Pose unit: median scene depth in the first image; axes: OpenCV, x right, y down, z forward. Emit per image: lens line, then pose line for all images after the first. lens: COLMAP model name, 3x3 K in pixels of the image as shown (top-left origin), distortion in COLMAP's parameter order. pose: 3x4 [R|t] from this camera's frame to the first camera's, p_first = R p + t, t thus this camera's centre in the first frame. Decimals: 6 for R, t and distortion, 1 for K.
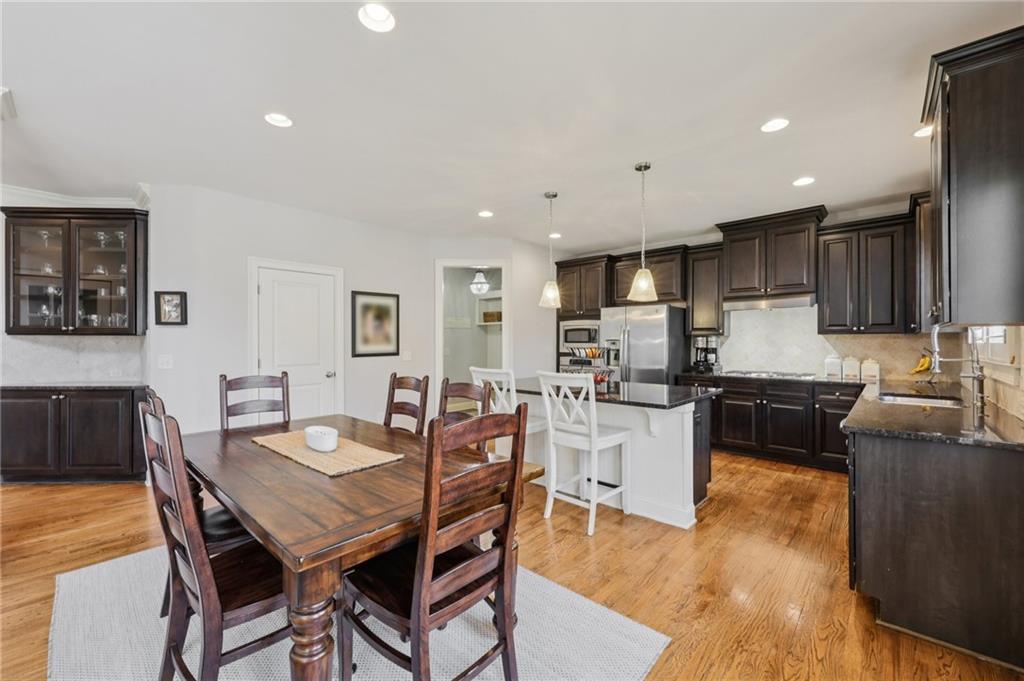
lens RADIAL K [[412.4, 0, 505.2], [0, 412.4, 339.2], [0, 0, 1]] dist [0.002114, 0.000494]
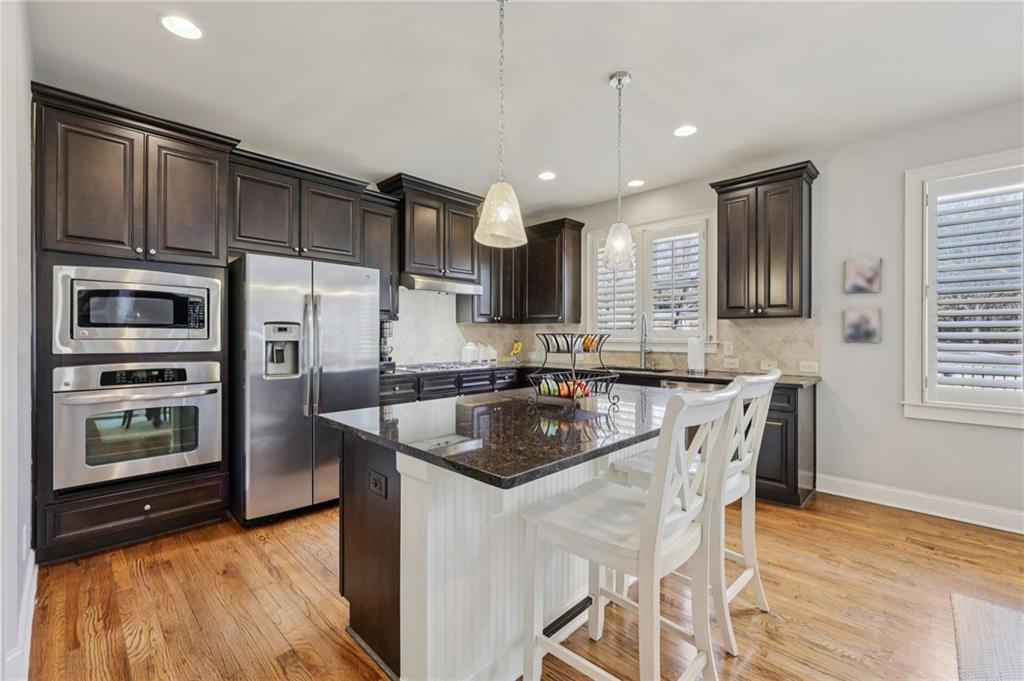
lens RADIAL K [[422.9, 0, 512.0], [0, 422.9, 340.5], [0, 0, 1]] dist [-0.000988, -0.000003]
pose [[0.019177, -0.011476, 0.999750, -0.261083], [-0.005314, 0.999919, 0.011580, 0.017572], [-0.999802, -0.005535, 0.019114, 0.780325]]
